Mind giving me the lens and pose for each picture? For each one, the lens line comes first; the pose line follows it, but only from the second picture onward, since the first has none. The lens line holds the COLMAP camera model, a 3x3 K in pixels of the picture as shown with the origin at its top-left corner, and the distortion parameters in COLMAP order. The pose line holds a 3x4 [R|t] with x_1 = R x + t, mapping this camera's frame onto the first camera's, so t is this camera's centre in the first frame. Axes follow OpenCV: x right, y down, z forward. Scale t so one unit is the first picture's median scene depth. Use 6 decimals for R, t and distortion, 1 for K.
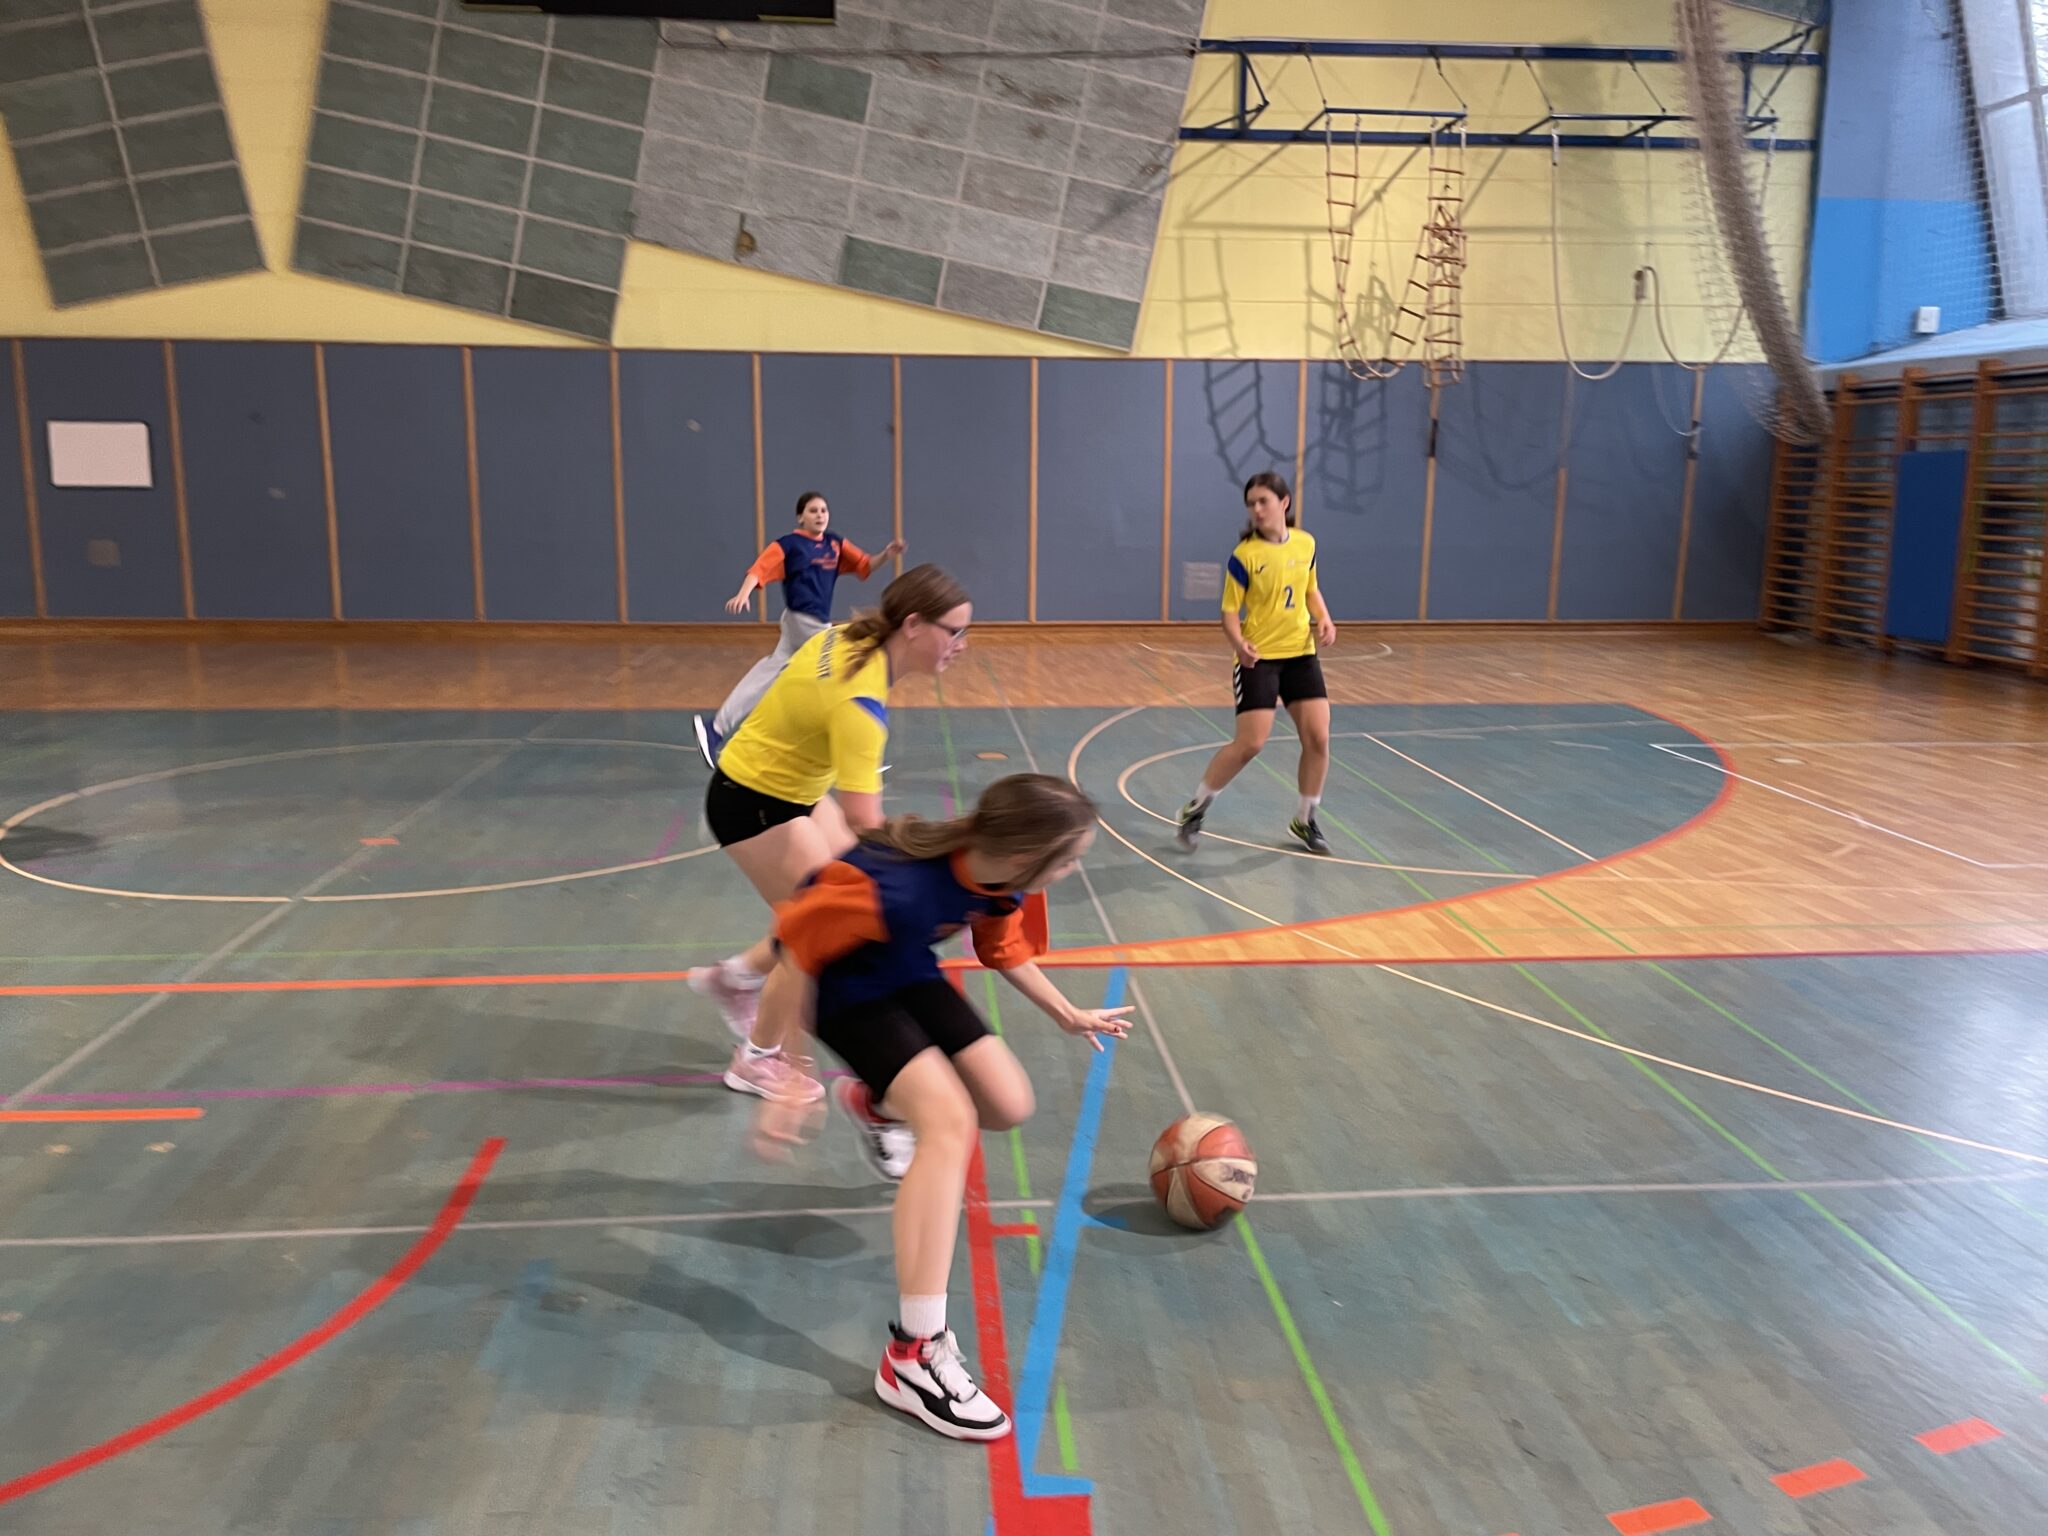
lens RADIAL K [[1541.2, 0, 1032.2], [0, 1541.2, 752.8], [0, 0, 1]] dist [0.087390, -0.118308]
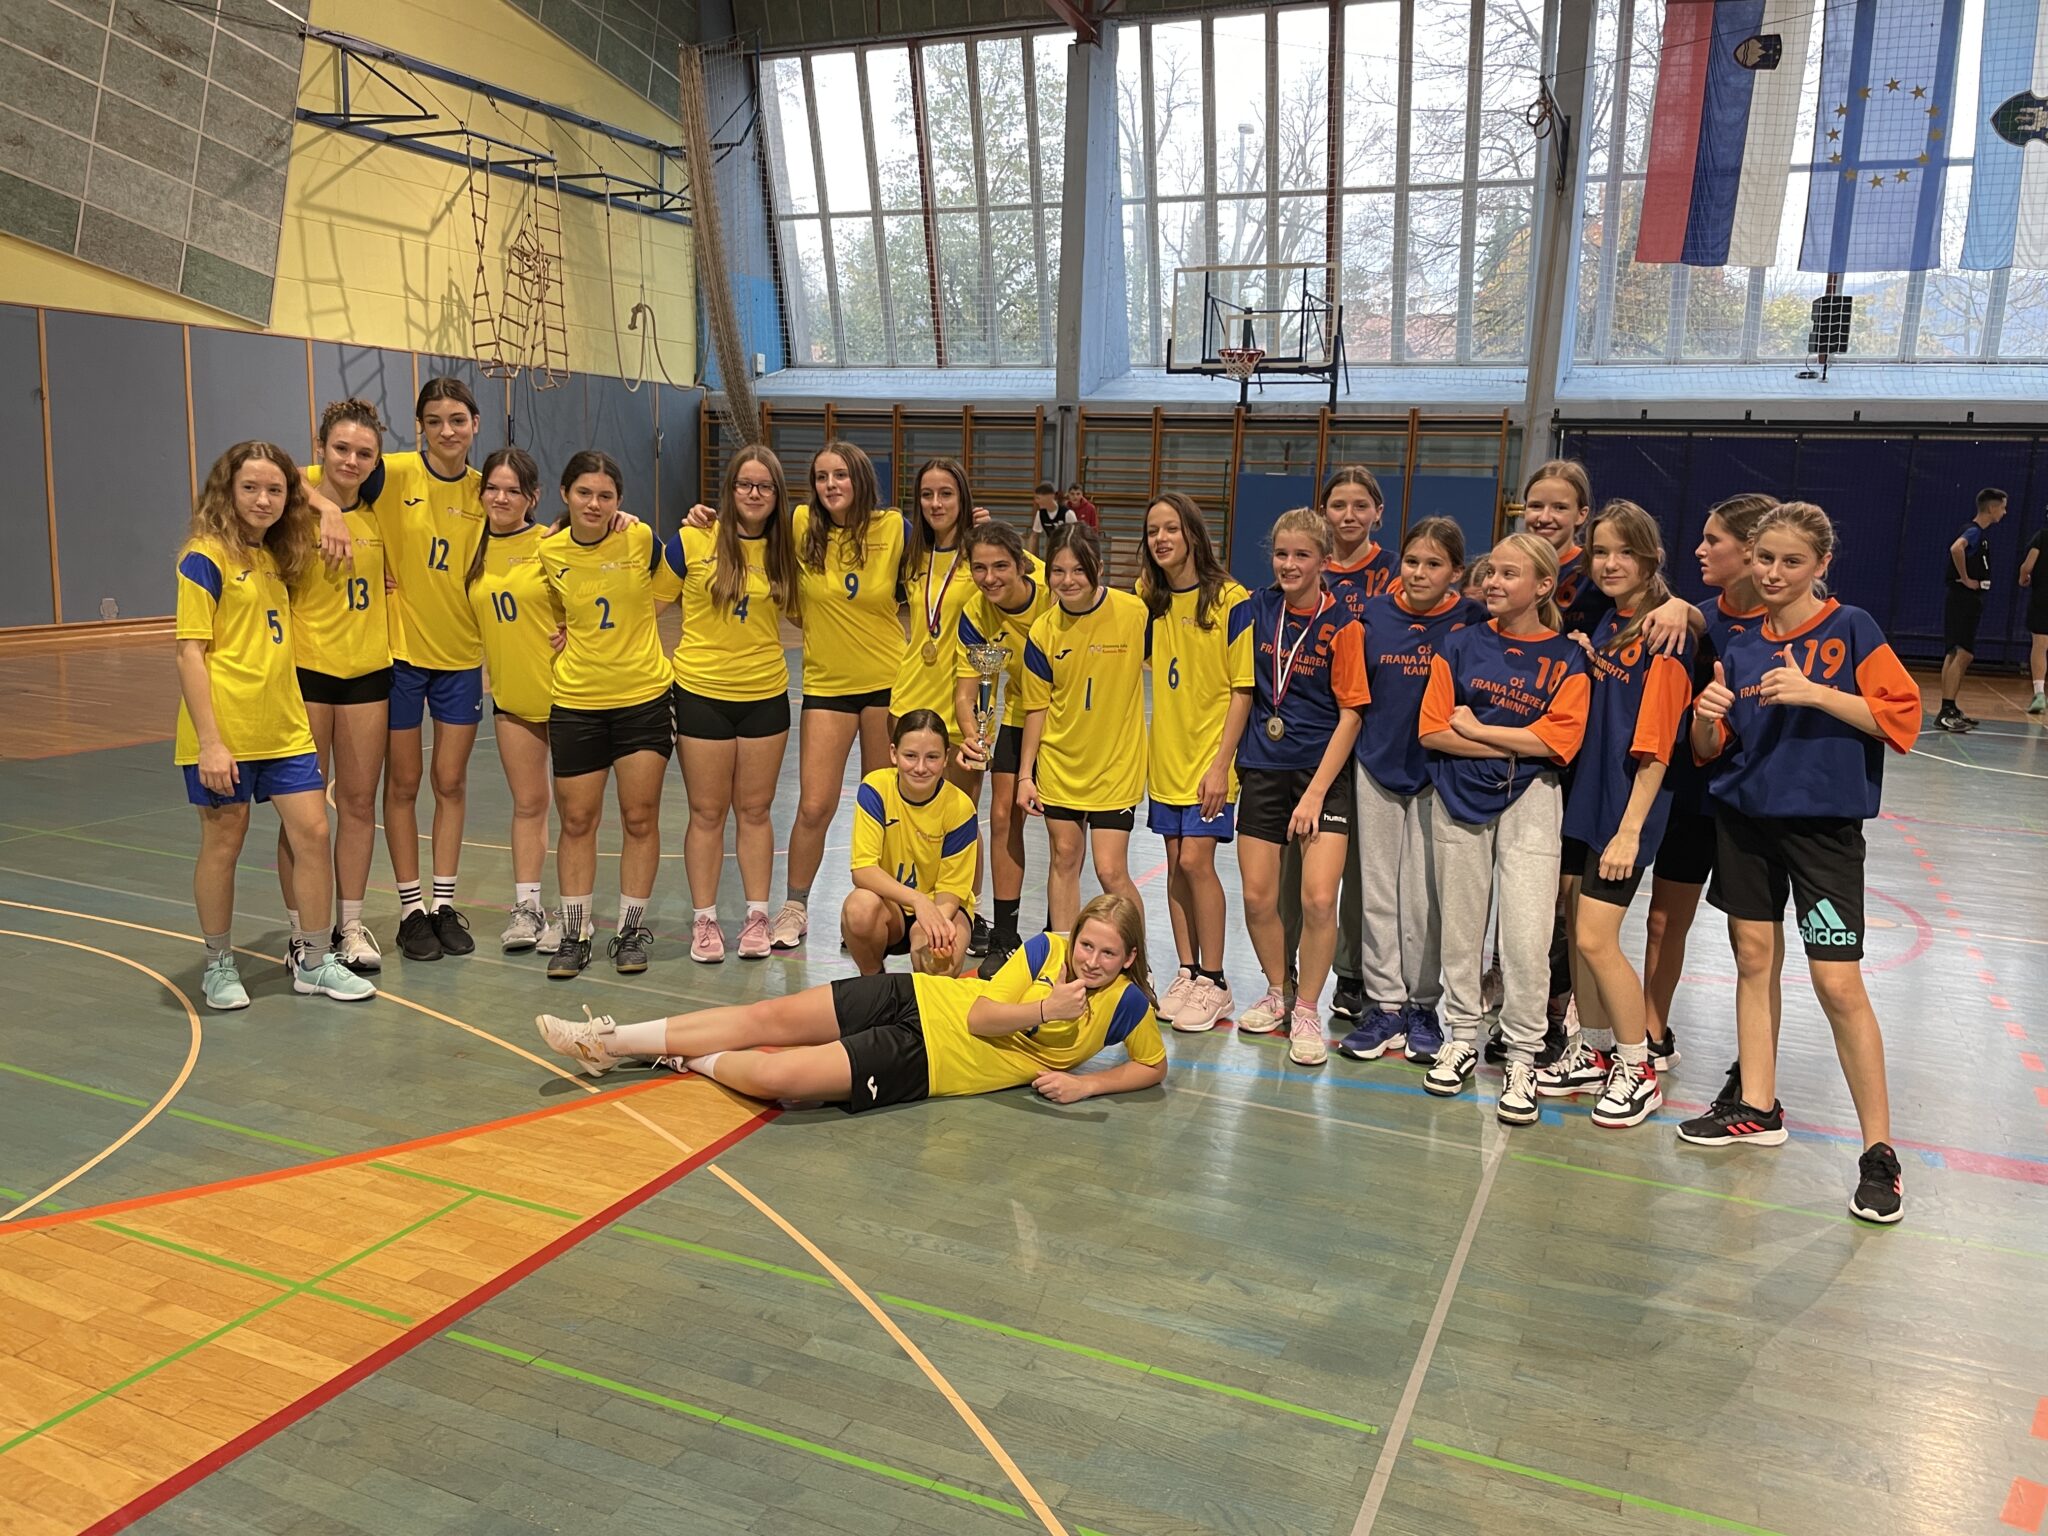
lens RADIAL K [[1541.2, 0, 1032.2], [0, 1541.2, 752.8], [0, 0, 1]] dist [0.087390, -0.118308]
pose [[0.483619, -0.138160, 0.864306, -0.588712], [0.123253, 0.988374, 0.089027, -0.026265], [-0.866557, 0.063473, 0.495025, 0.127147]]
